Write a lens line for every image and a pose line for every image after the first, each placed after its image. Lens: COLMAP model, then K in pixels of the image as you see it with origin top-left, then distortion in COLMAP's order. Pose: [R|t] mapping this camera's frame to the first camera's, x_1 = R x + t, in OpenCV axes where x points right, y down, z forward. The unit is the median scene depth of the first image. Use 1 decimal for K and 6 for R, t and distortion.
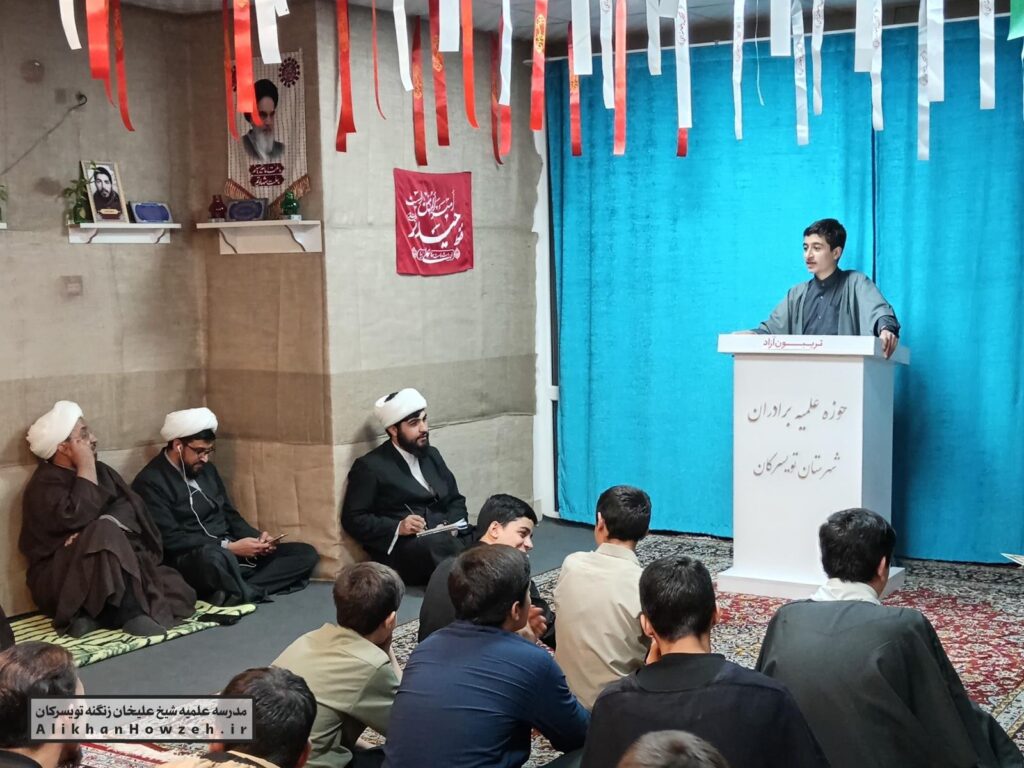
lens RADIAL K [[1579.8, 0, 517.8], [0, 1579.8, 458.6], [0, 0, 1]] dist [0.040290, 0.000000]
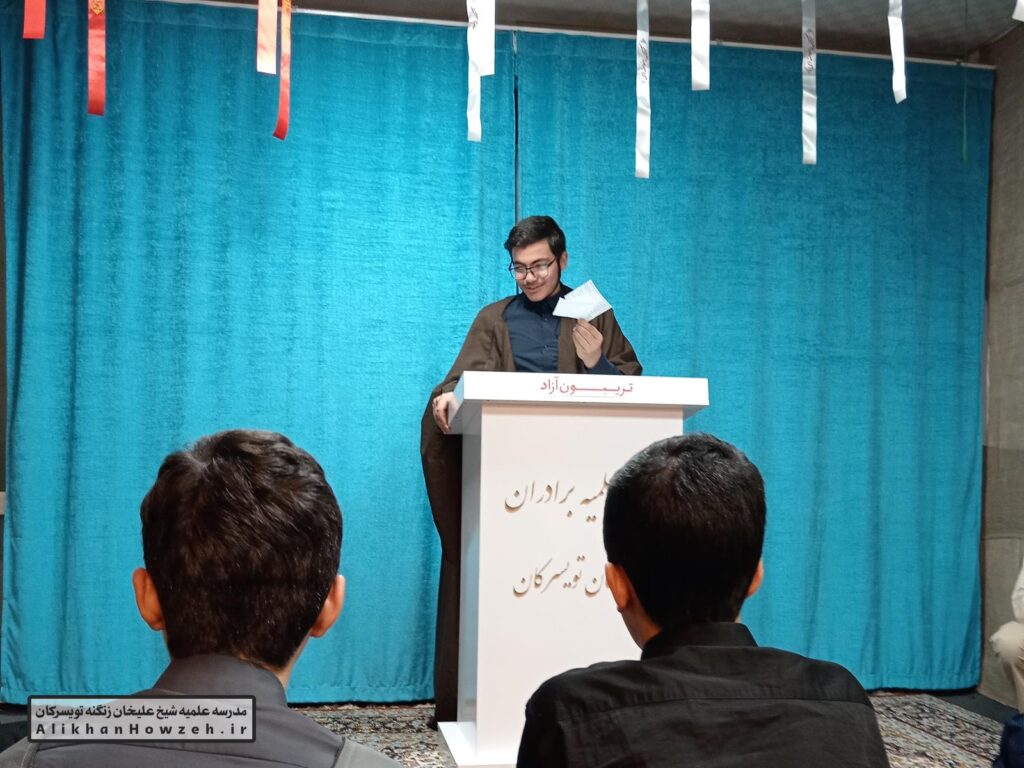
lens RADIAL K [[1121.0, 0, 493.5], [0, 1121.0, 464.7], [0, 0, 1]] dist [0.003134, 0.000000]
pose [[0.746792, 0.039873, 0.663862, -0.177217], [0.057989, 0.990495, -0.124724, 0.015869], [-0.662525, 0.131639, 0.737382, 0.754771]]
